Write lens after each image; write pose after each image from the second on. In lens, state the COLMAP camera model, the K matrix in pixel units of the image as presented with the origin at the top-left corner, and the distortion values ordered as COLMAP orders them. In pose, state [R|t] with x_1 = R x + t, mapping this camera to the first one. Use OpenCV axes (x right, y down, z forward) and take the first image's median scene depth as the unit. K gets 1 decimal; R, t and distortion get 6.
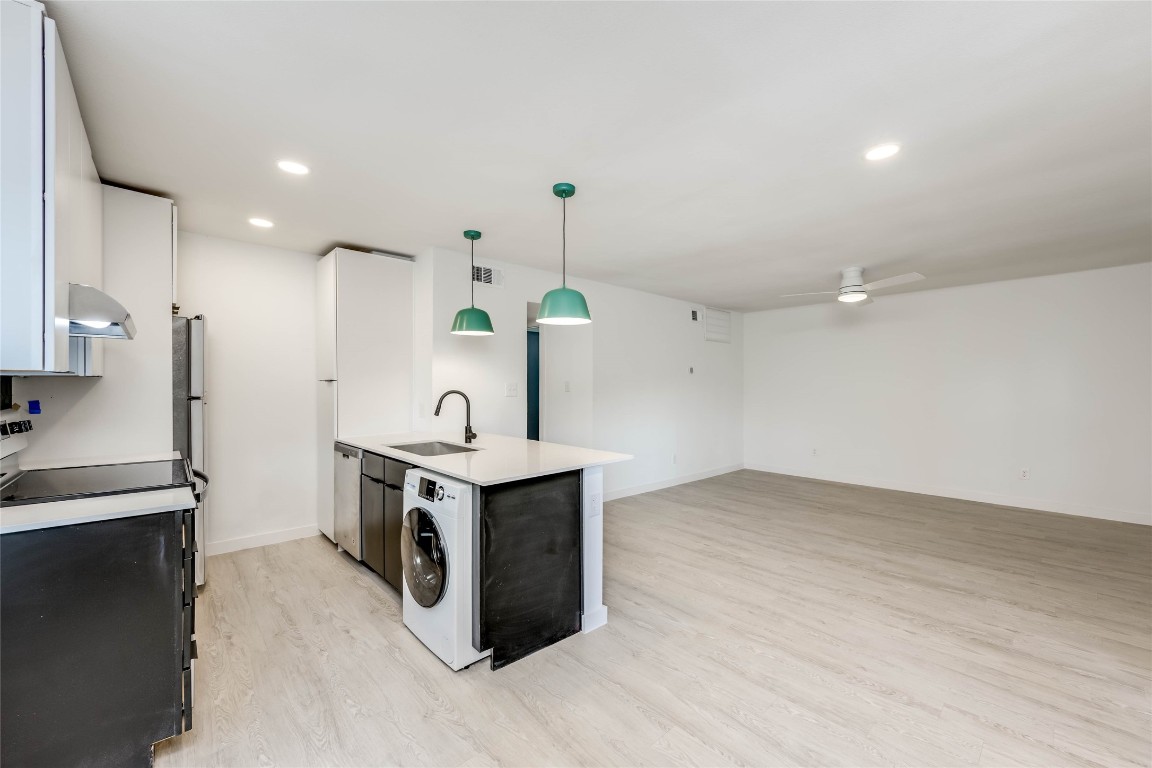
lens RADIAL K [[462.0, 0, 576.0], [0, 462.0, 384.0], [0, 0, 1]] dist [-0.000030, 0.000000]
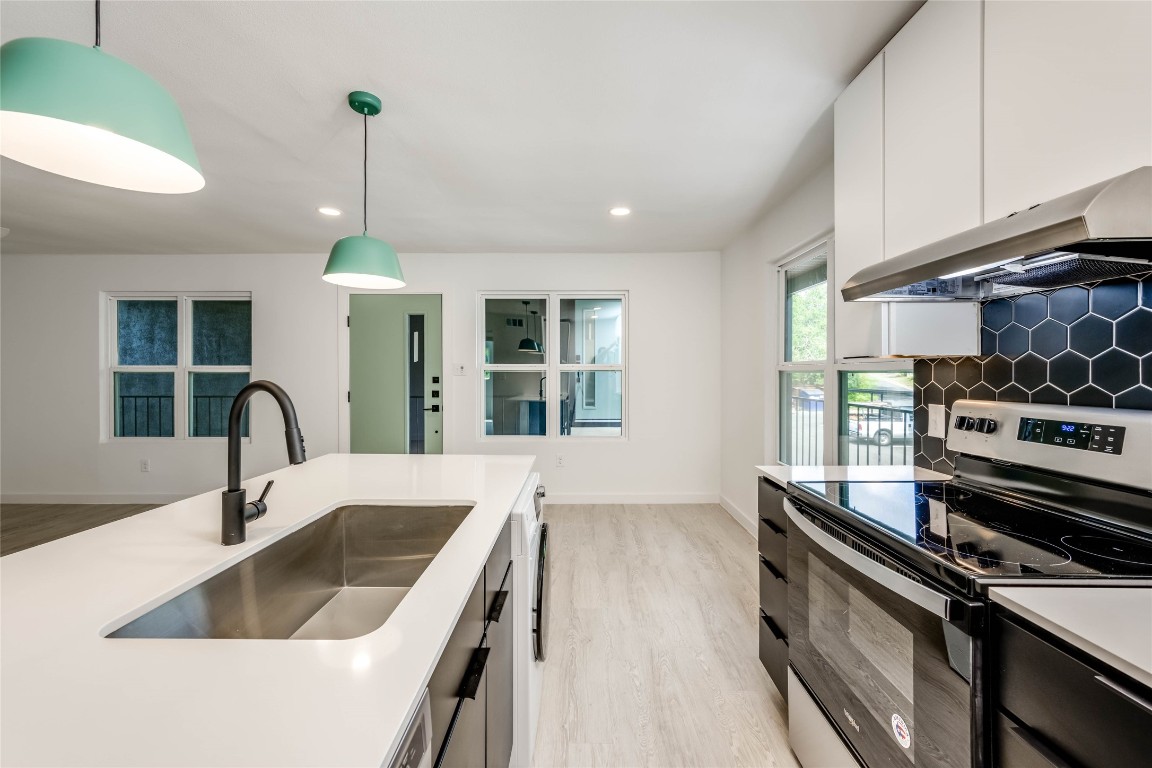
lens RADIAL K [[468.3, 0, 578.1], [0, 468.3, 374.0], [0, 0, 1]] dist [0.001491, 0.000058]
pose [[-0.739276, -0.005672, 0.673378, -0.780914], [-0.003588, 0.999984, 0.004484, 0.005175], [-0.673393, 0.000899, -0.739284, 1.331821]]
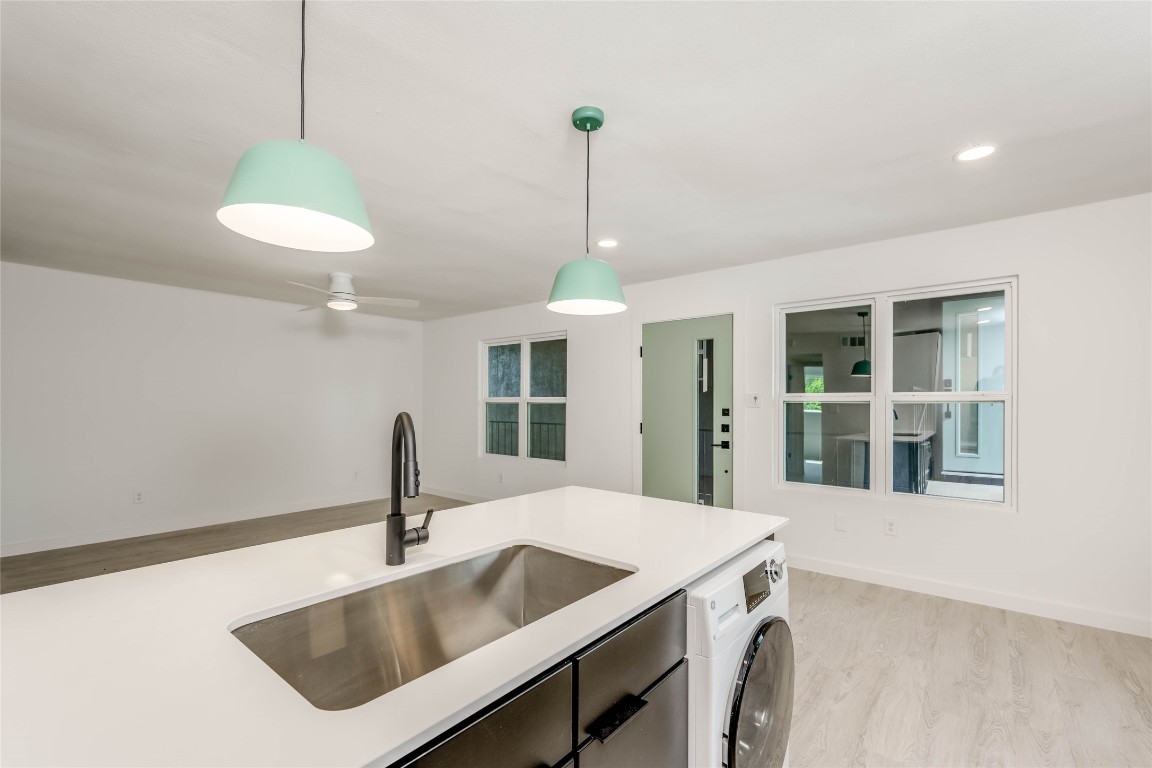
lens RADIAL K [[504.3, 0, 577.5], [0, 504.3, 401.8], [0, 0, 1]] dist [0.000269, -0.000109]
pose [[-0.144780, -0.002098, 0.989462, -0.774581], [-0.003784, 0.999992, 0.001567, 0.002643], [-0.989457, -0.003517, -0.144787, 1.129728]]
